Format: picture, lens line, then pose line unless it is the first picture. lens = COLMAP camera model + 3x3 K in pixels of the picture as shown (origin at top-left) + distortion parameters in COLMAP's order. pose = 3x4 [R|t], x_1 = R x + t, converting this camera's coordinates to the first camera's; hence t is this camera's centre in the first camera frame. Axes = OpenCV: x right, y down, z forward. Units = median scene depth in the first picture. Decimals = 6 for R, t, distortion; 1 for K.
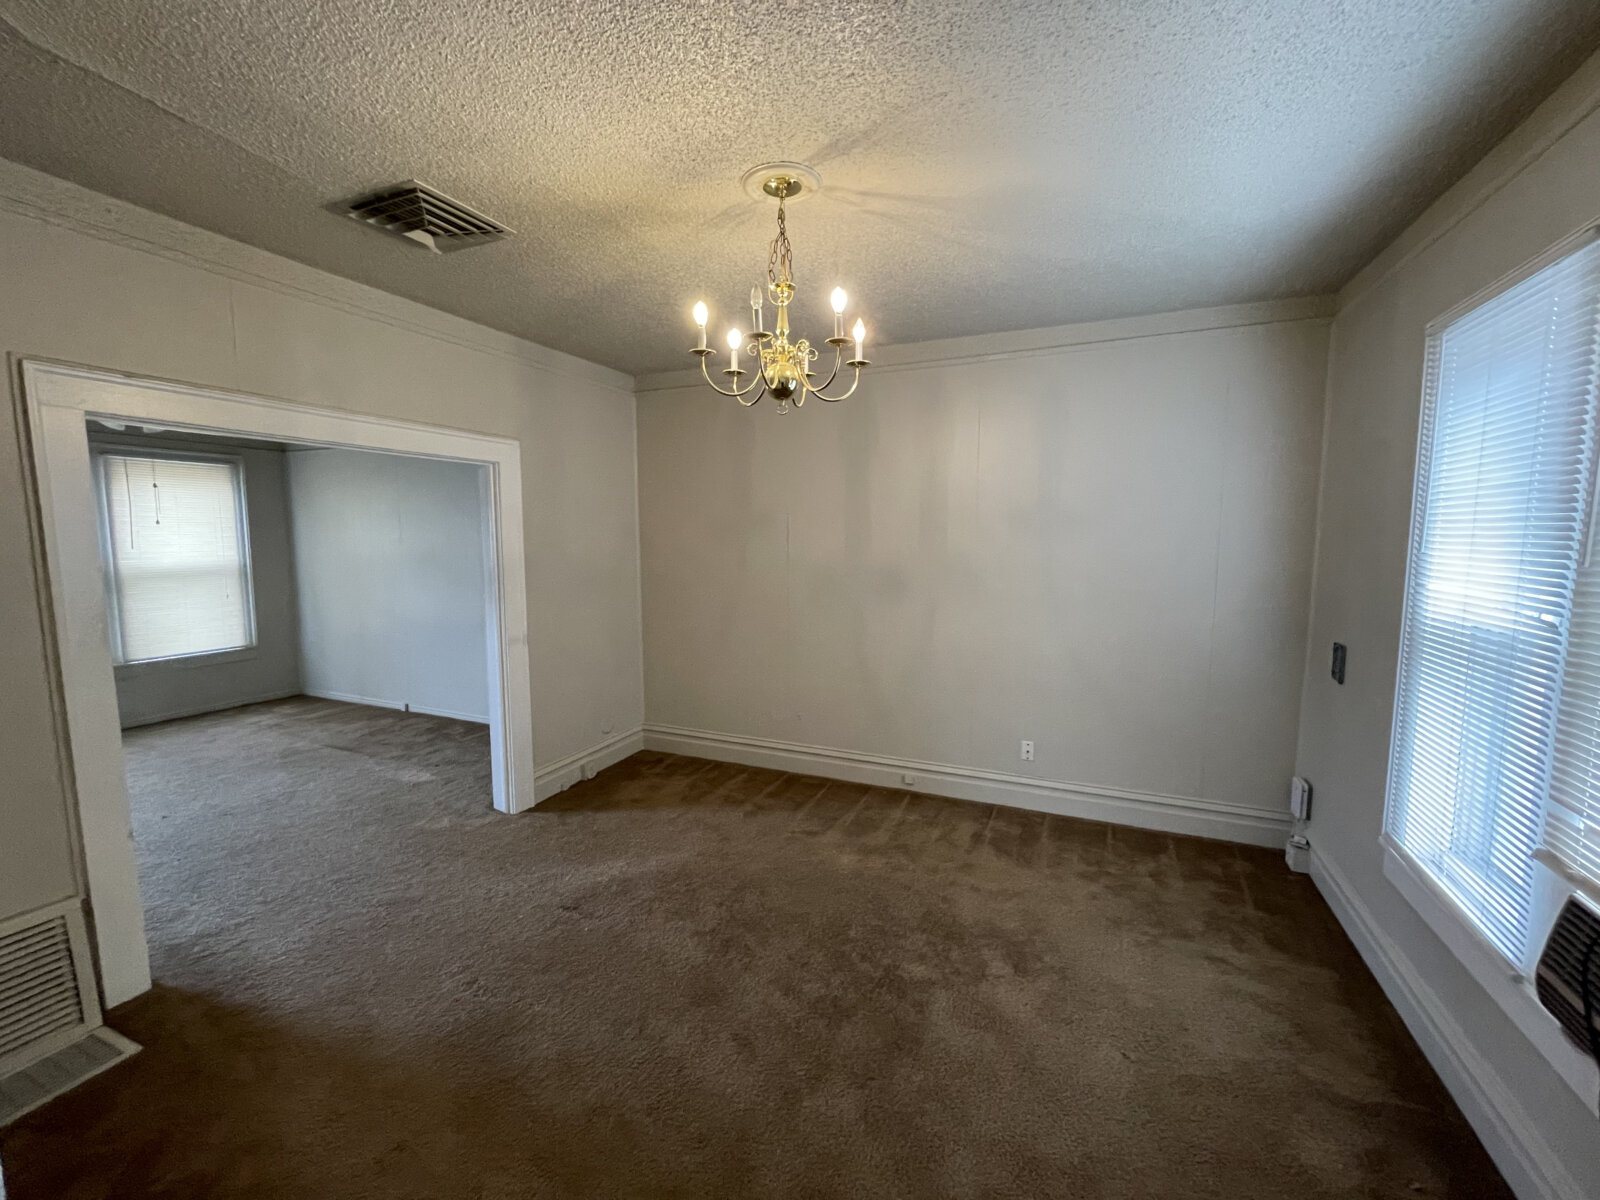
lens RADIAL K [[652.9, 0, 809.4], [0, 652.9, 596.9], [0, 0, 1]] dist [0.001964, 0.000162]
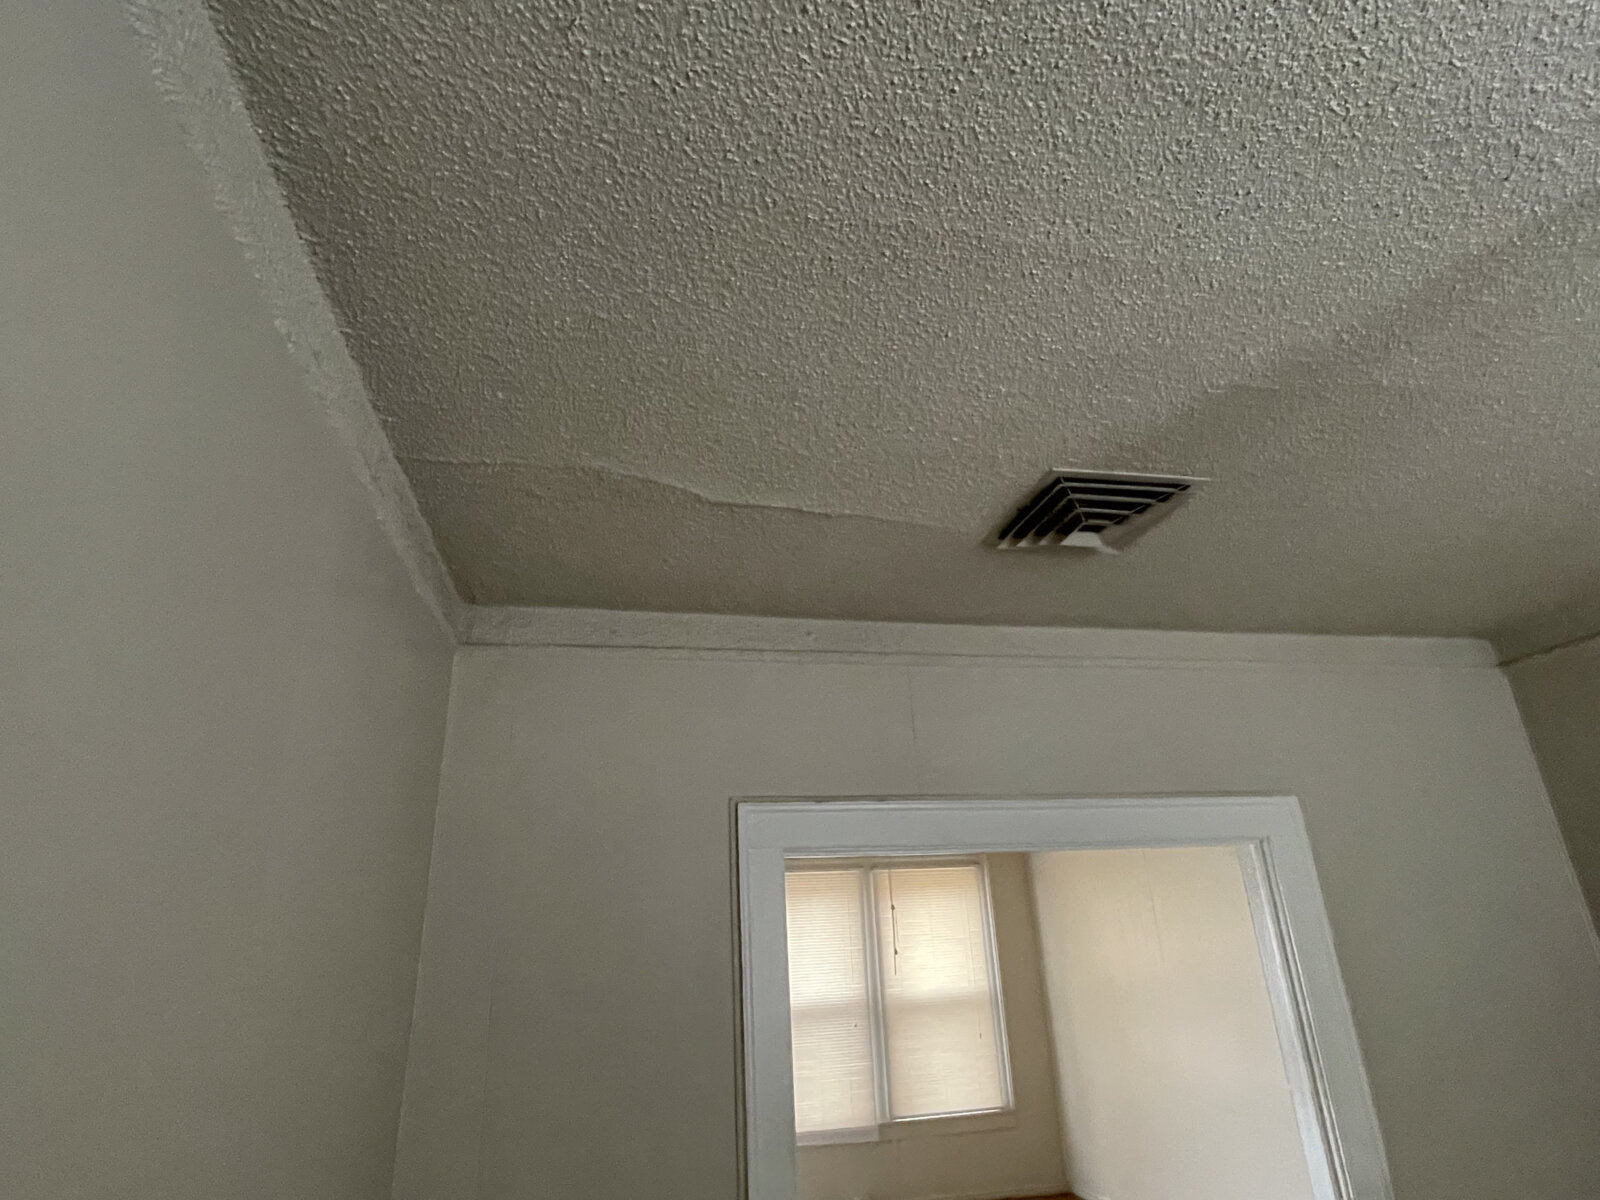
lens RADIAL K [[876.7, 0, 799.1], [0, 876.7, 603.7], [0, 0, 1]] dist [-0.002086, -0.000413]
pose [[0.574494, -0.313910, -0.755921, -0.077197], [-0.036328, 0.912846, -0.406685, -0.092390], [0.817702, 0.261099, 0.513021, 0.284342]]
